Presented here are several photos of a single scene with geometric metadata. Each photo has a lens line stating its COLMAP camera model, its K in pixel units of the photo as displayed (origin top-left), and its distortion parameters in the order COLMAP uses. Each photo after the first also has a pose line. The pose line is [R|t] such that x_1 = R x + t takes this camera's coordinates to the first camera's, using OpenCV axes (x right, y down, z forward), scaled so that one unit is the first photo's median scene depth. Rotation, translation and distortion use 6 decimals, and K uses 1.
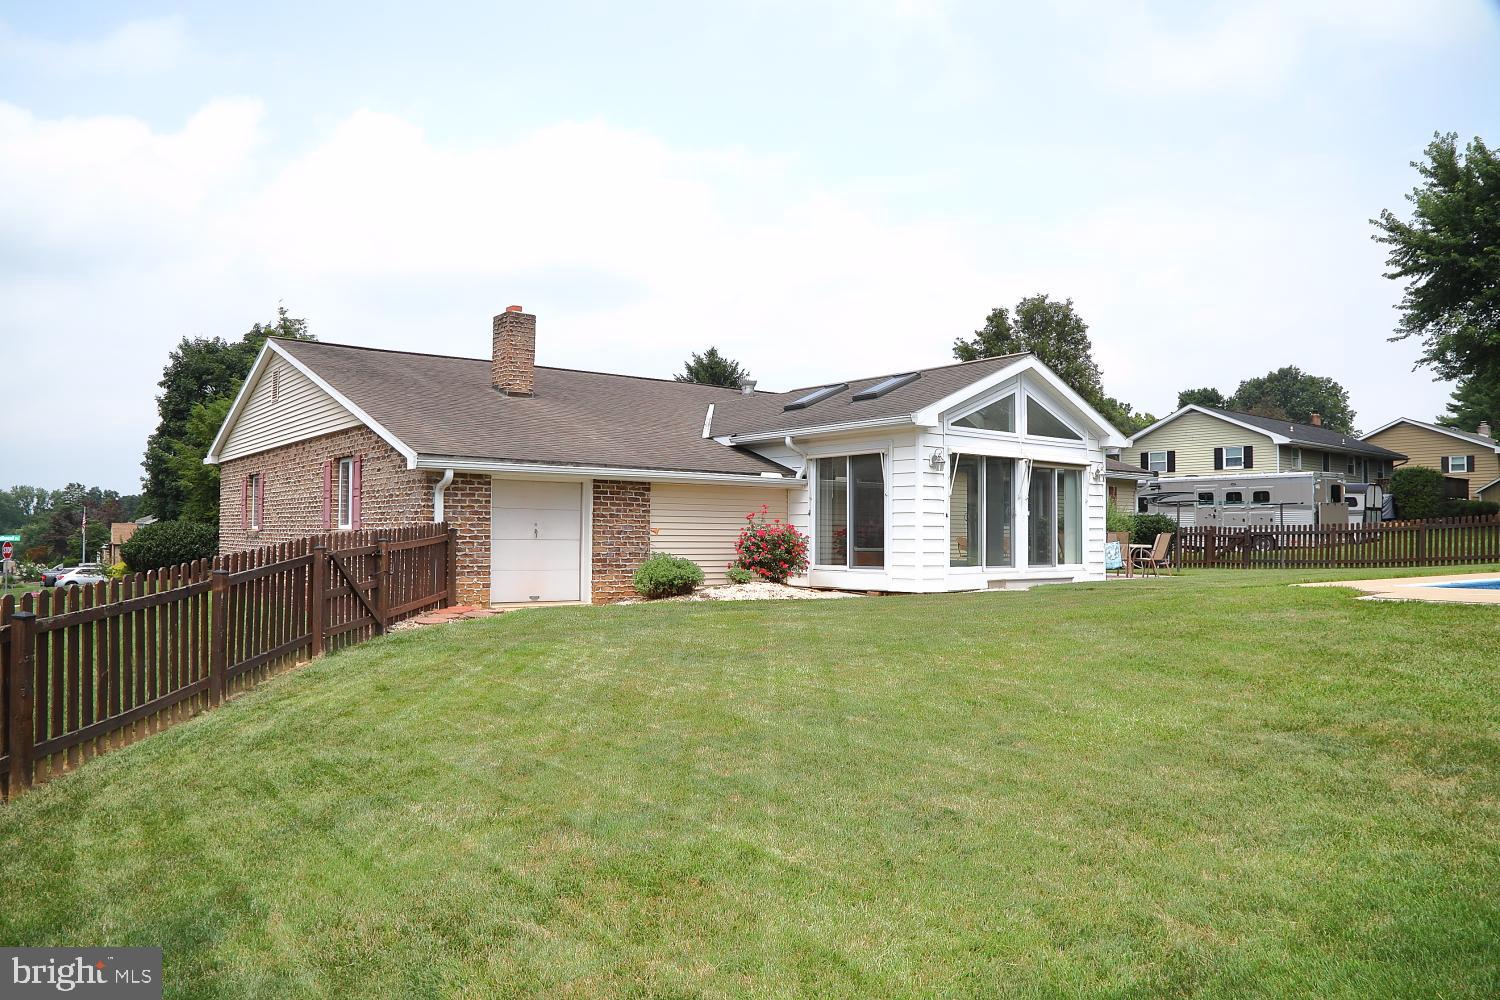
lens RADIAL K [[1049.3, 0, 717.5], [0, 1049.3, 499.6], [0, 0, 1]] dist [-0.119668, 0.068833]
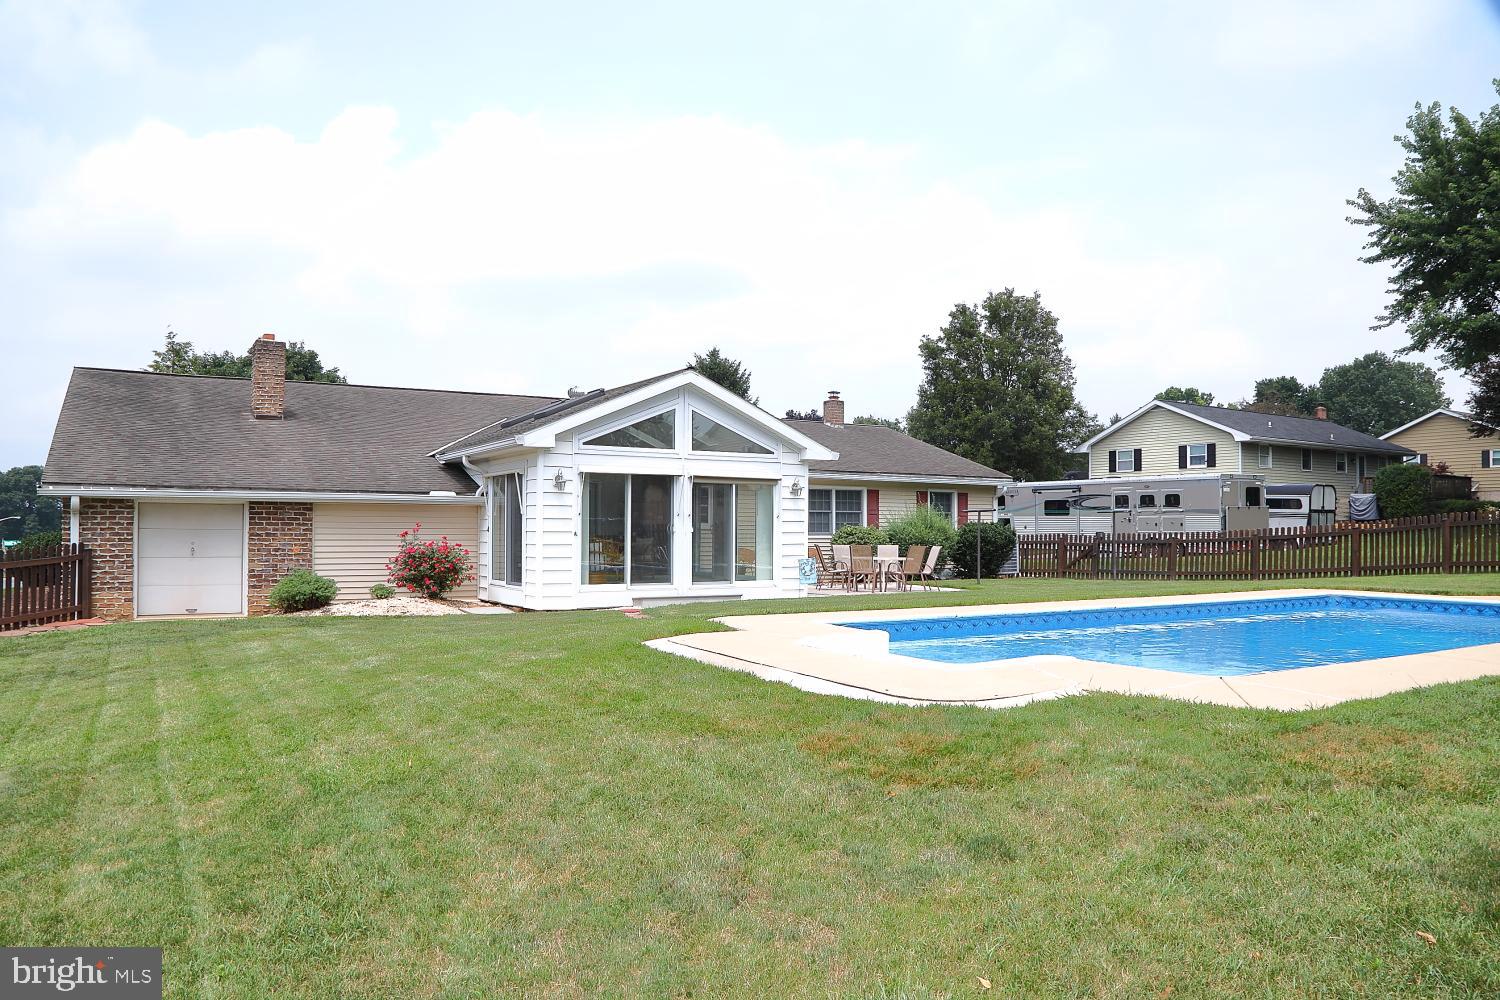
lens RADIAL K [[1049.3, 0, 745.1], [0, 1049.3, 511.4], [0, 0, 1]] dist [-0.119668, 0.068833]
pose [[0.993744, -0.003792, -0.111619, 0.265765], [0.005890, 0.999812, 0.018468, -0.013208], [0.111528, -0.019010, 0.993579, 0.003305]]
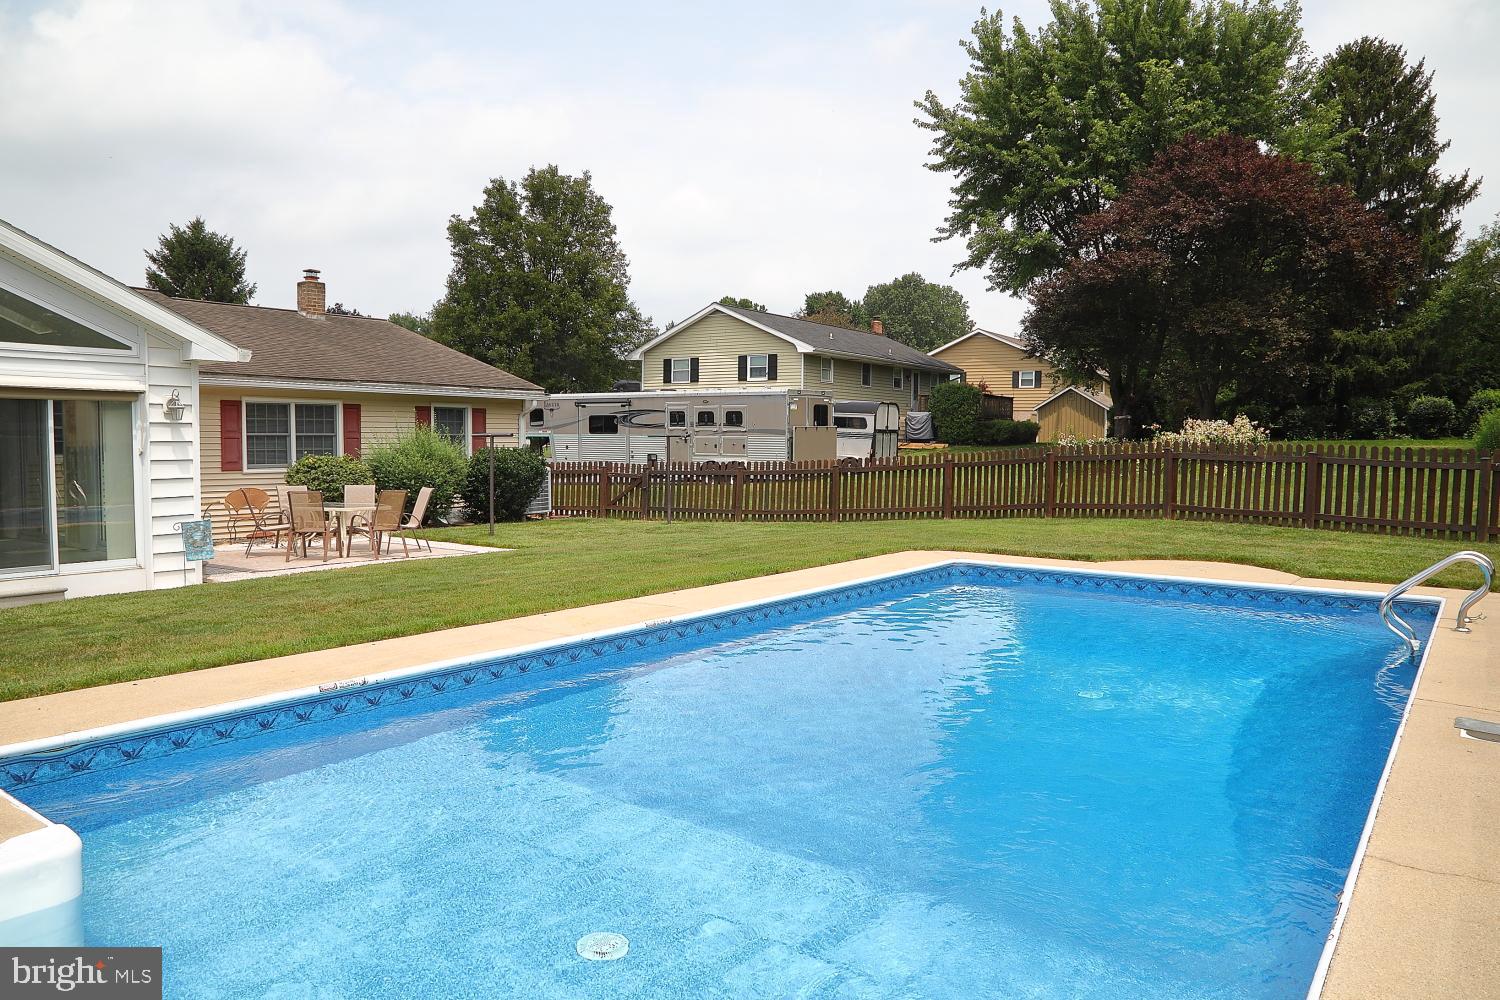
lens RADIAL K [[1049.3, 0, 756.7], [0, 1049.3, 510.4], [0, 0, 1]] dist [-0.119668, 0.068833]
pose [[0.950834, -0.018698, 0.309135, 0.312459], [-0.014876, 0.994266, 0.105894, -0.020088], [-0.309342, -0.105286, 0.945104, 0.203714]]
